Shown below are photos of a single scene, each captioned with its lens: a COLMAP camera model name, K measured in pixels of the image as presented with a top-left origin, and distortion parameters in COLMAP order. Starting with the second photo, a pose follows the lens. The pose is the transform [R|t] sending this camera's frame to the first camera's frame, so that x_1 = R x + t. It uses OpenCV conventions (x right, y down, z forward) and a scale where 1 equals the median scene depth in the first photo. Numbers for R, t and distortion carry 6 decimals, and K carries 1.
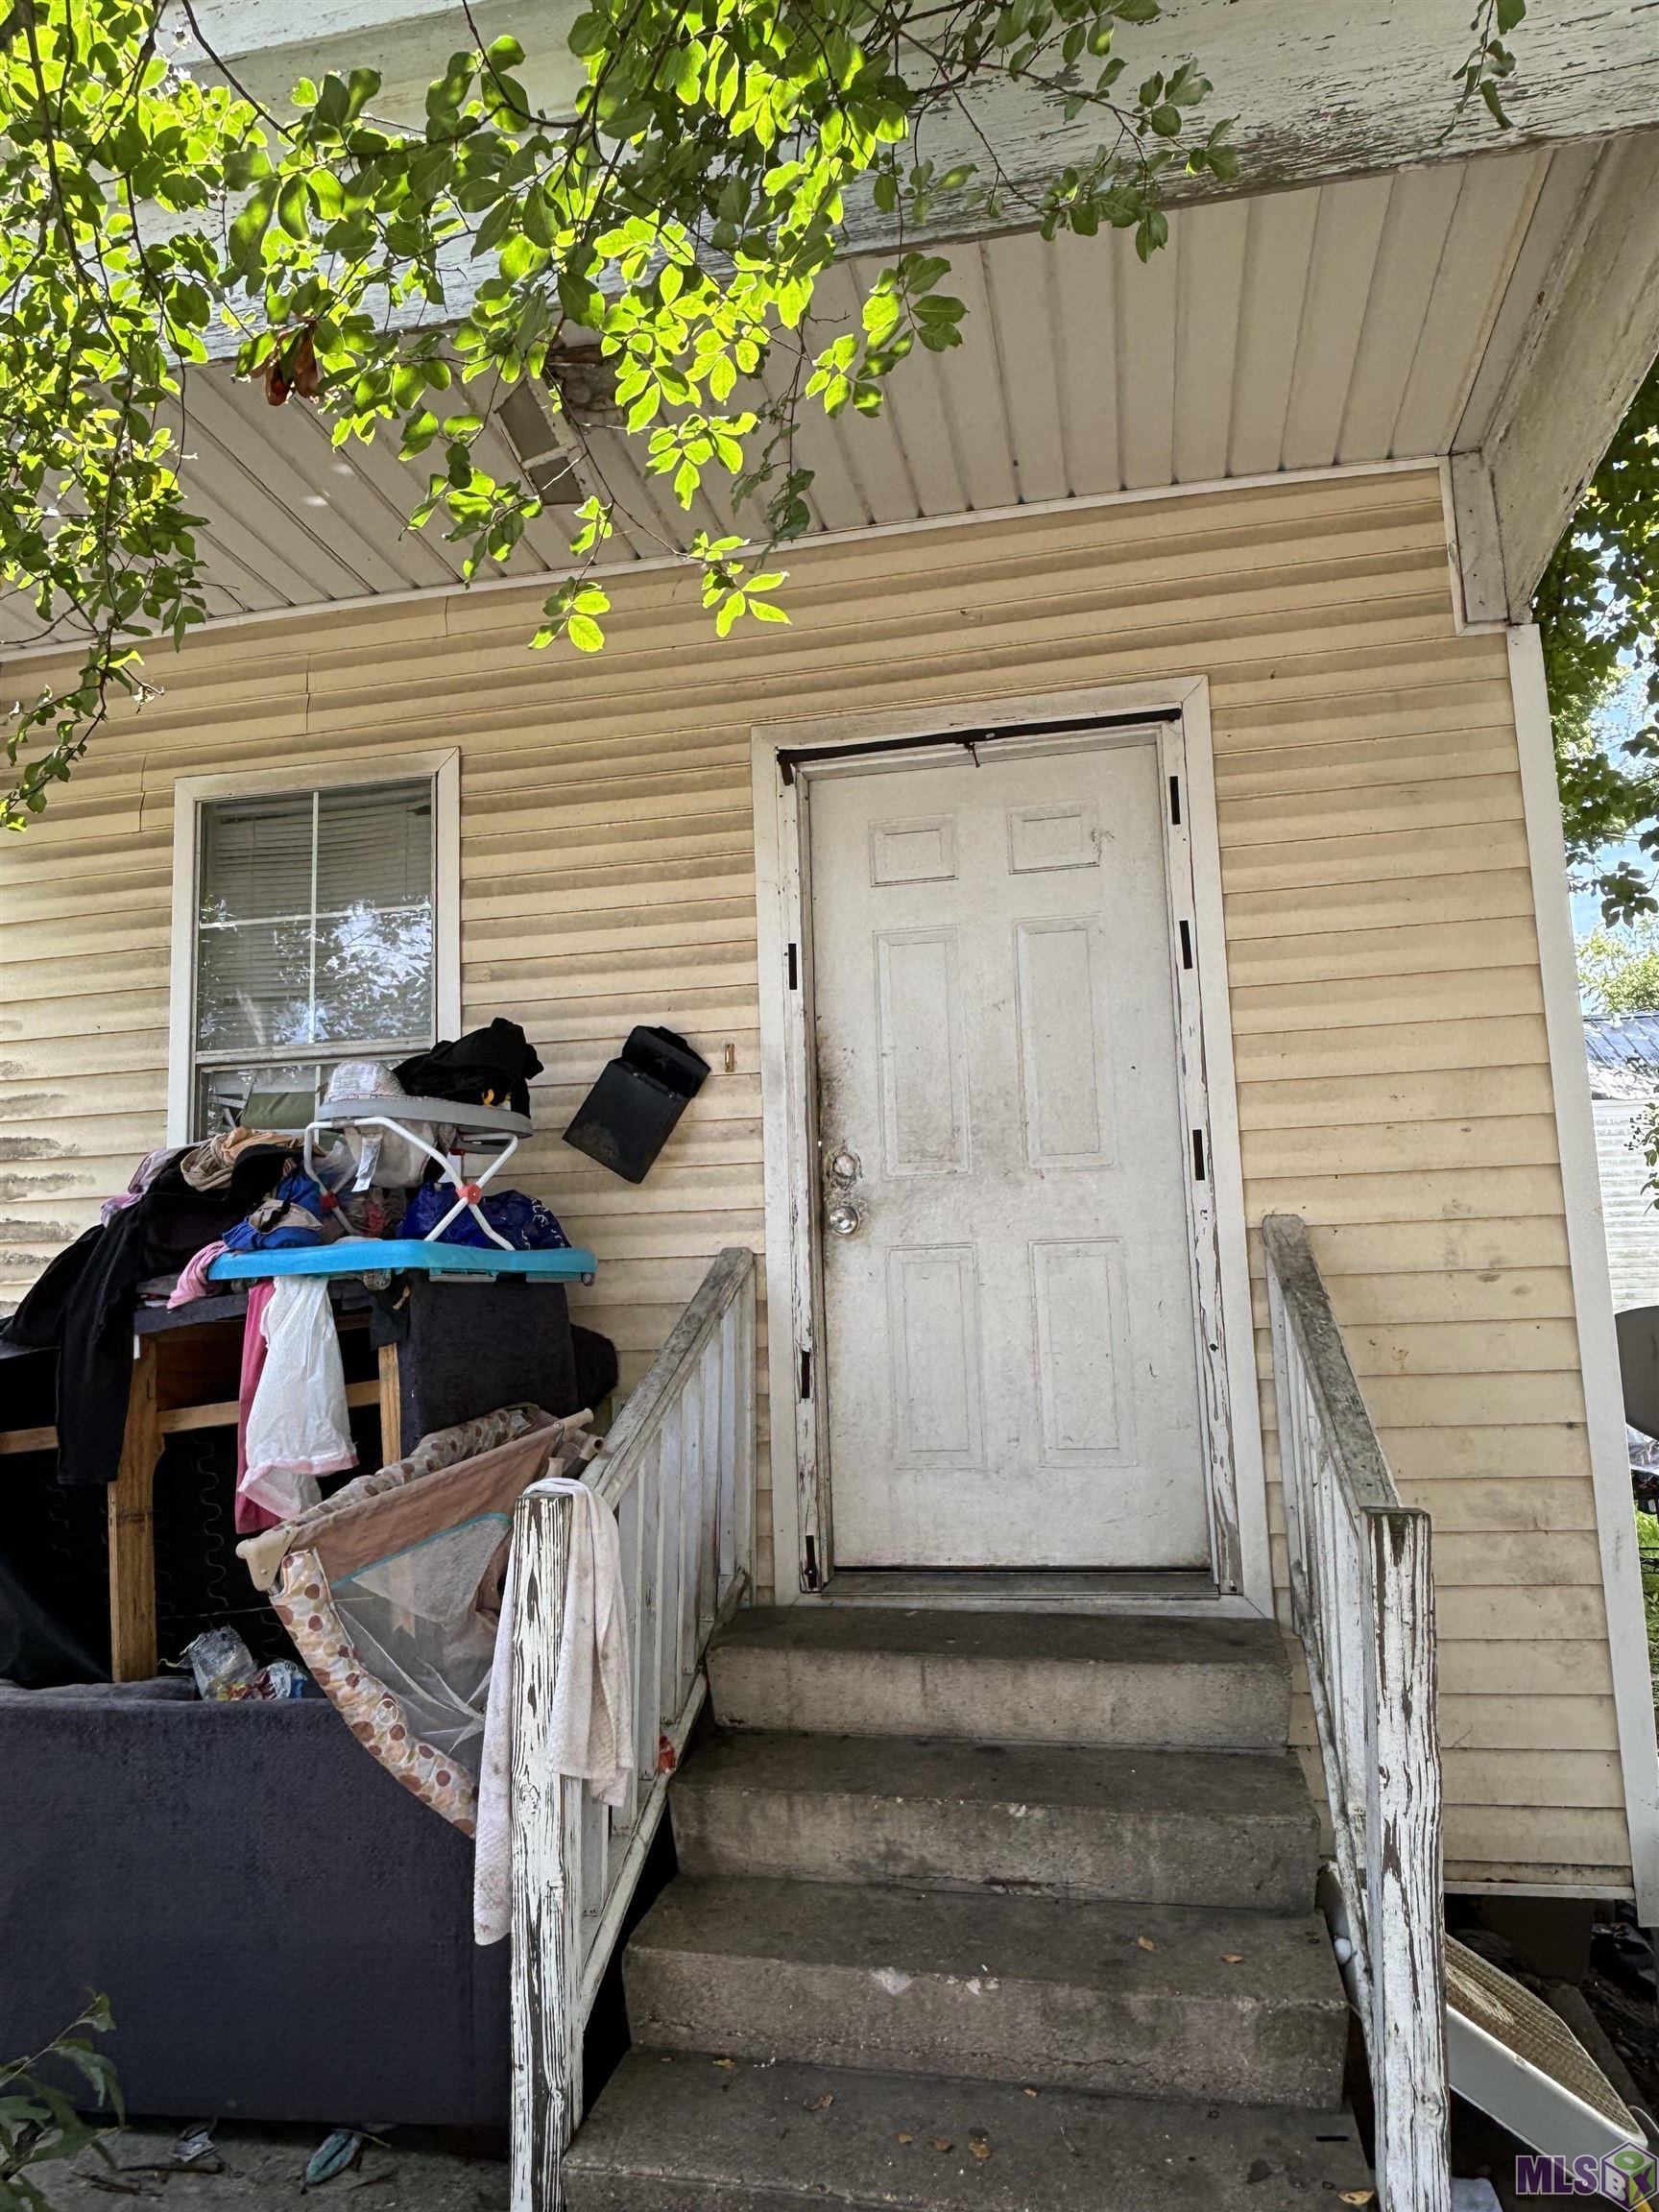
lens RADIAL K [[1464.4, 0, 829.5], [0, 1464.4, 1106.0], [0, 0, 1]] dist [0.040573, -0.063969]
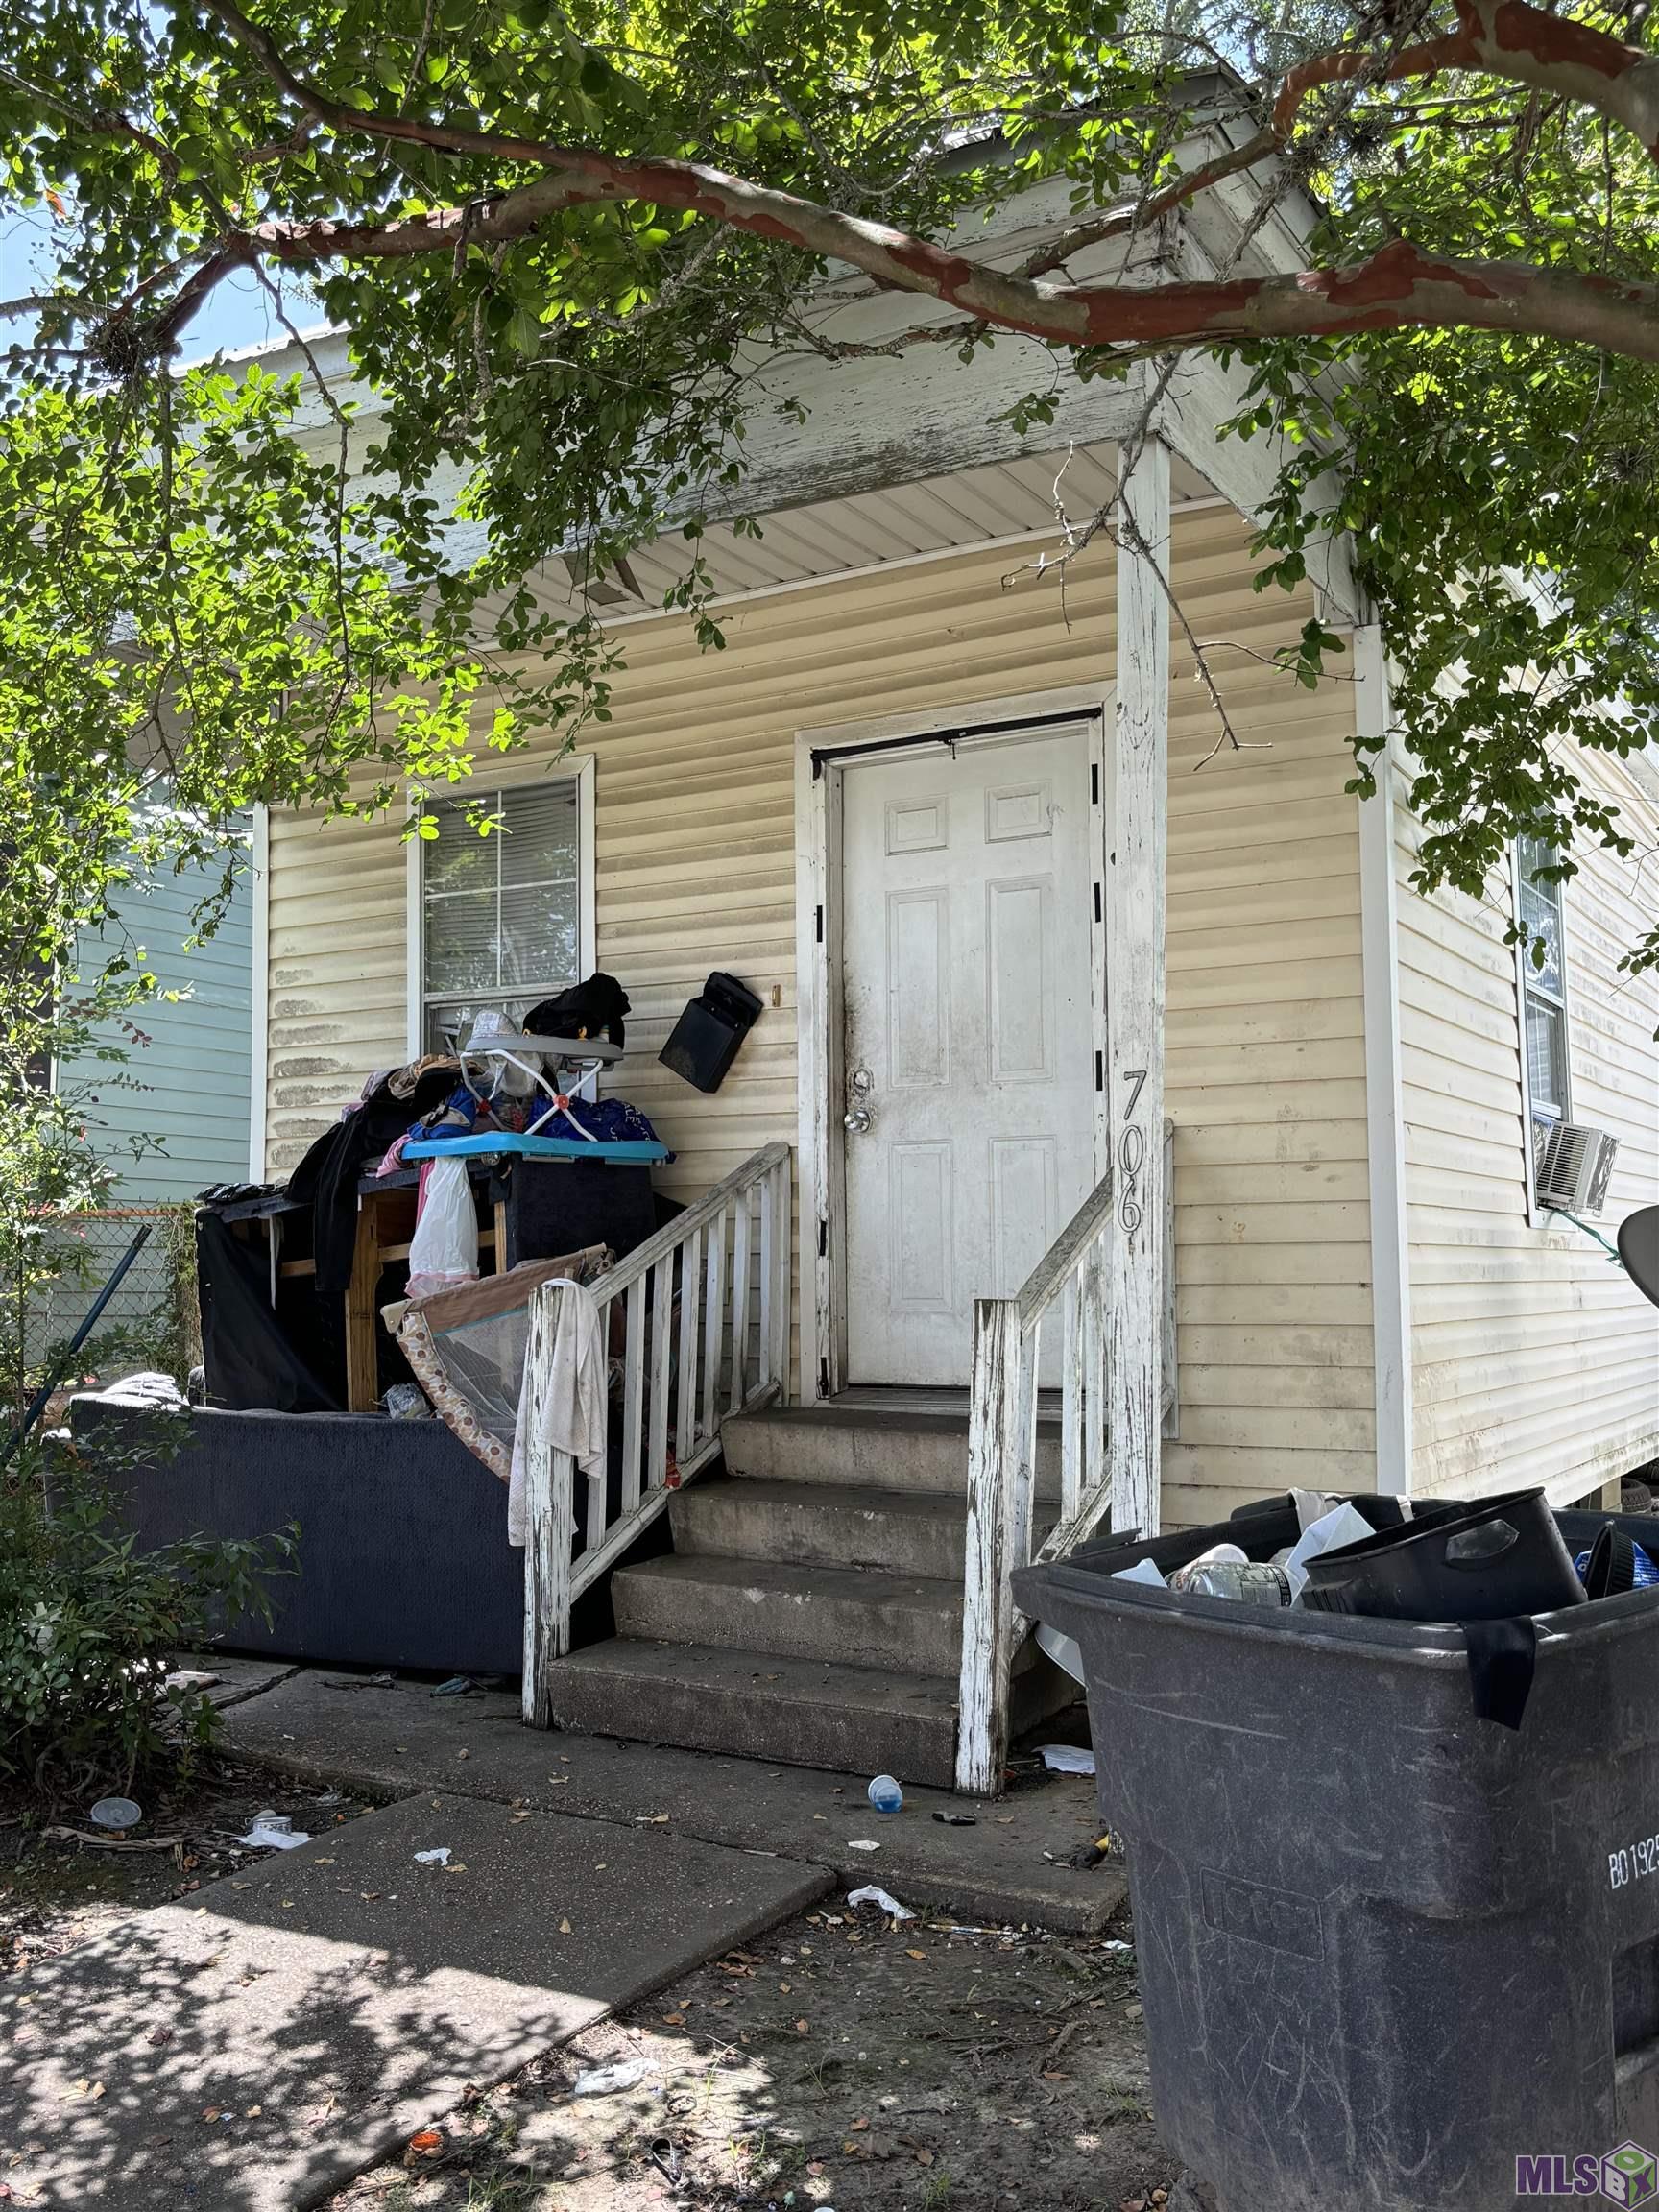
lens RADIAL K [[2027.1, 0, 829.5], [0, 2027.1, 1106.0], [0, 0, 1]] dist [0.112969, -0.001392]
pose [[0.947188, 0.000840, -0.320678, 0.582643], [0.021042, 0.997679, 0.064764, -0.053700], [0.319988, -0.068091, 0.944972, -0.723045]]
